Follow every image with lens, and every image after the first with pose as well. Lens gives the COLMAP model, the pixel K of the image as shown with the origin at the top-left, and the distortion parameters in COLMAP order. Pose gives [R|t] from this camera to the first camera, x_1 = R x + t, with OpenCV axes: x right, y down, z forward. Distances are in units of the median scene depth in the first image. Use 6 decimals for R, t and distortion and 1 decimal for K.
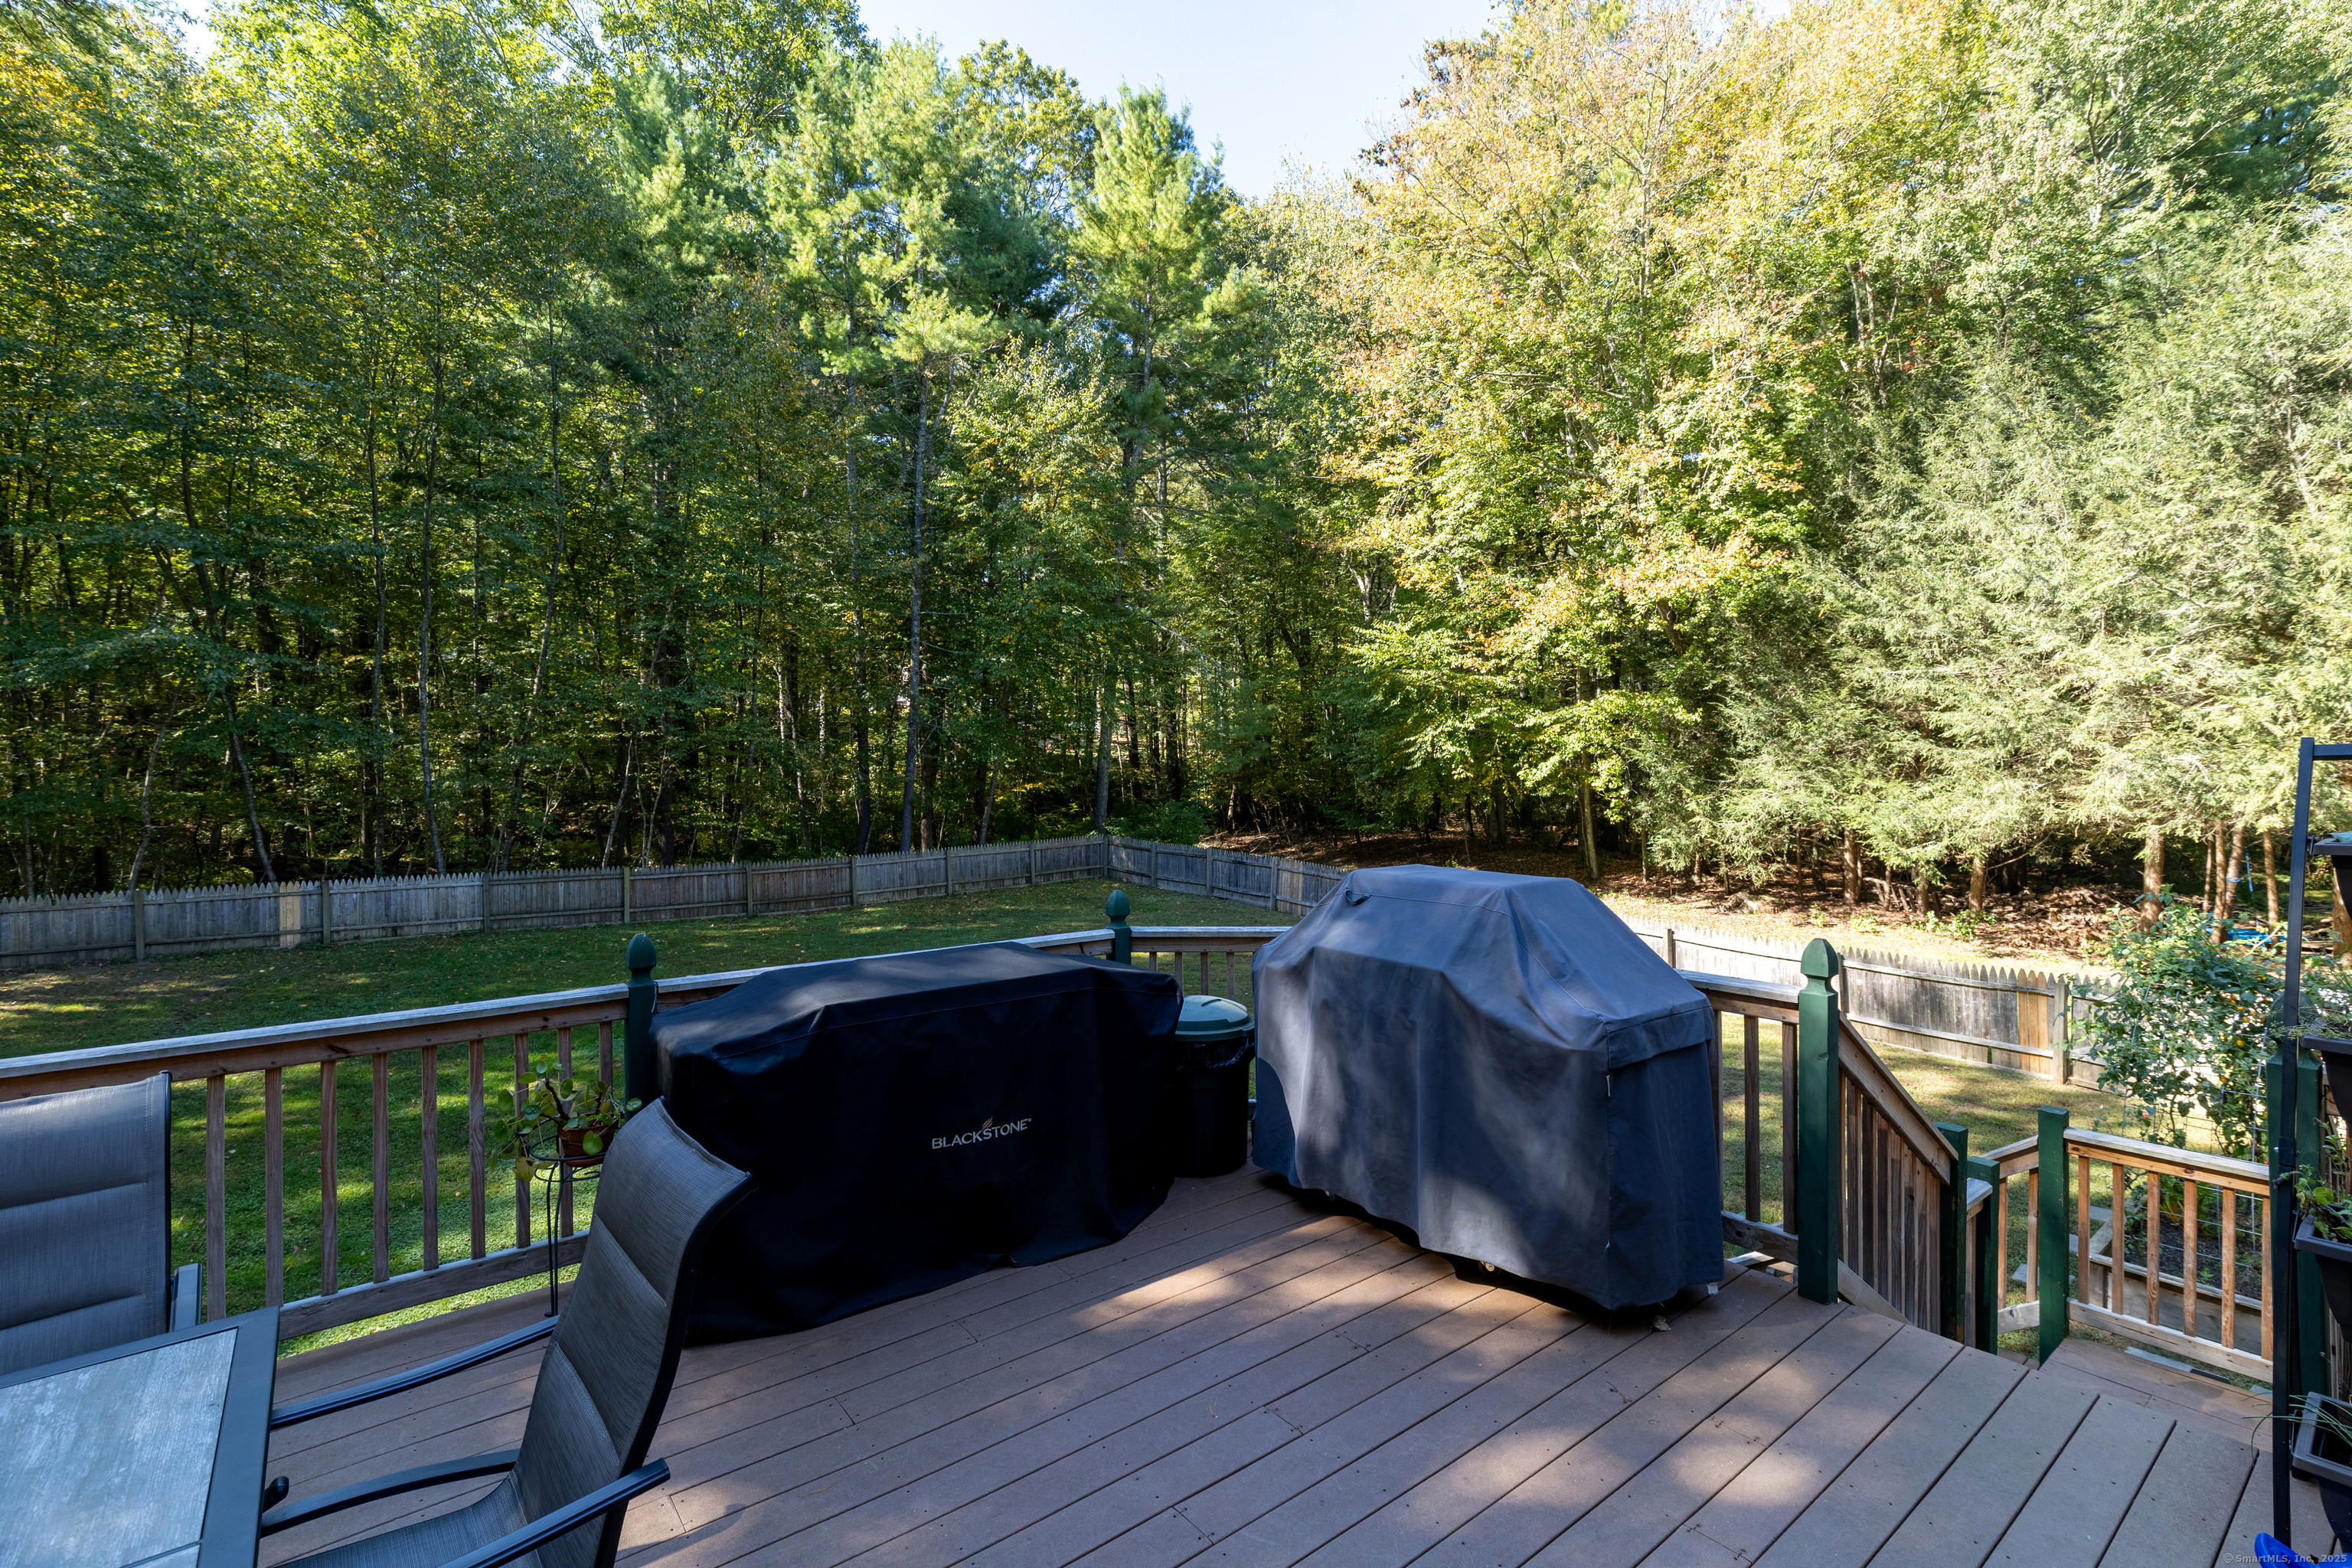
lens RADIAL K [[1092.0, 0, 1205.8], [0, 1092.0, 768.1], [0, 0, 1]] dist [0.005388, -0.000237]
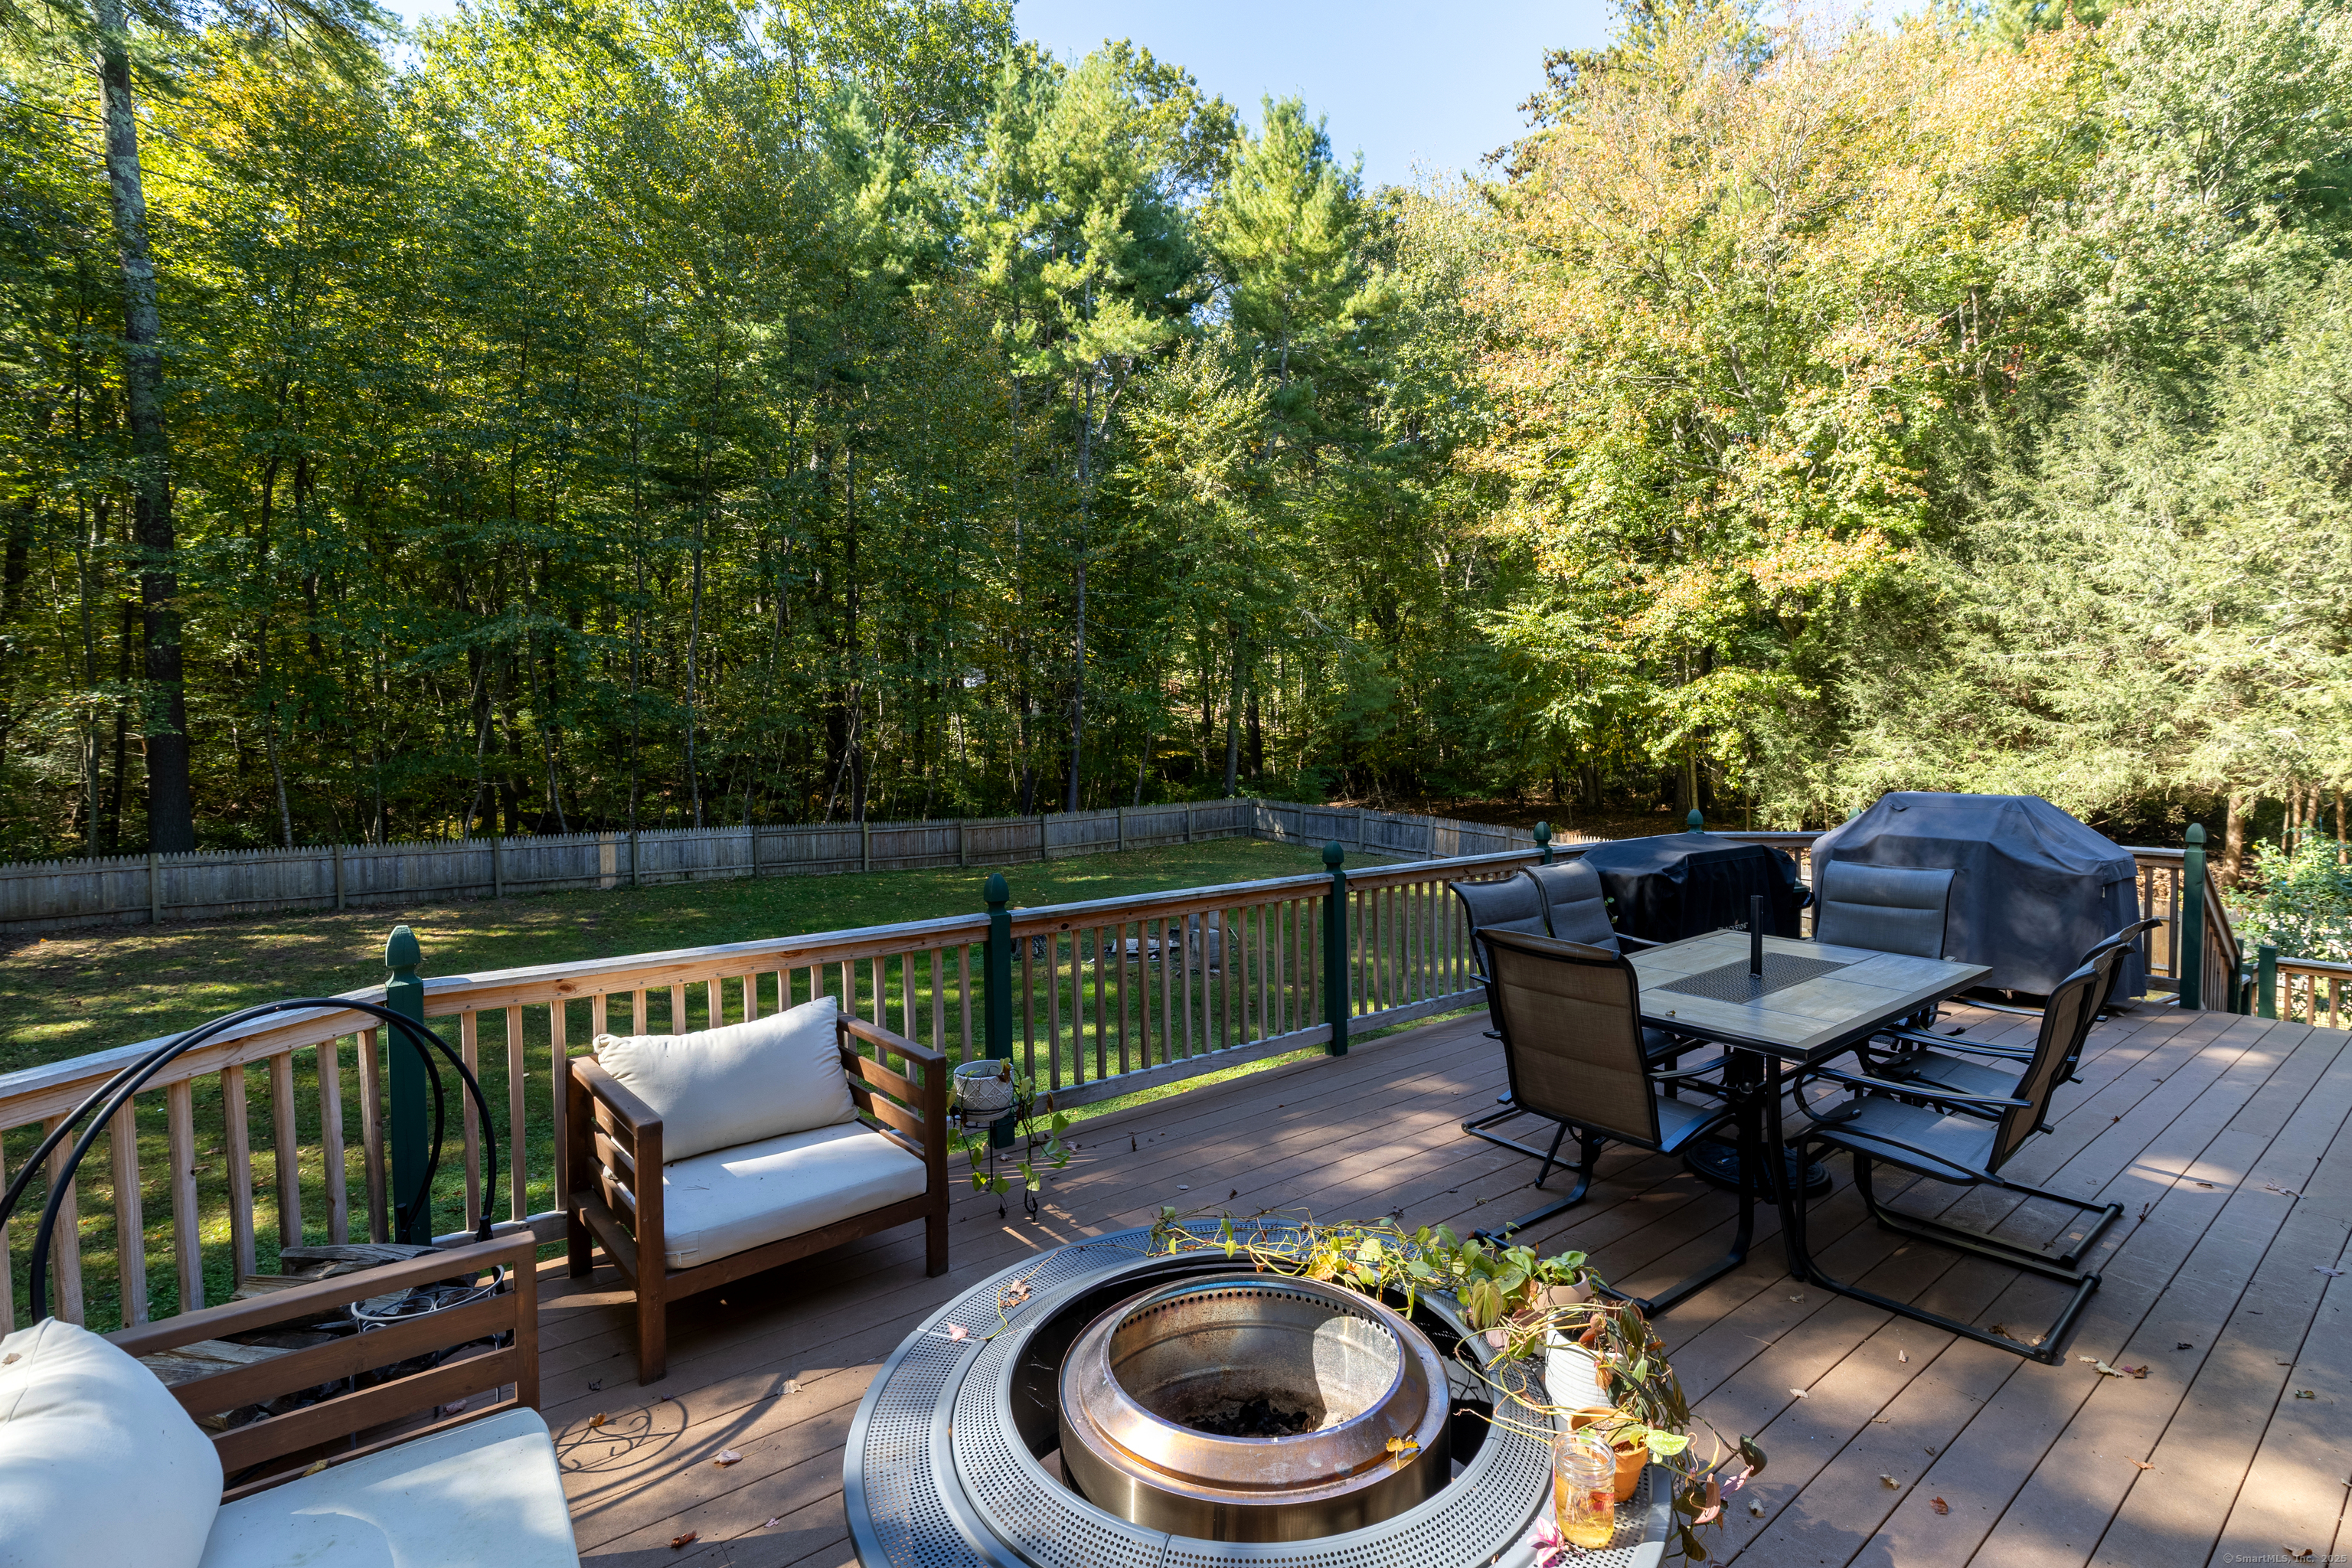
lens RADIAL K [[1104.0, 0, 1212.7], [0, 1104.0, 775.1], [0, 0, 1]] dist [0.003692, 0.001721]
pose [[0.999973, 0.004609, -0.005675, -0.157704], [-0.004421, 0.999457, 0.032650, 0.002665], [0.005822, -0.032624, 0.999451, -0.129854]]
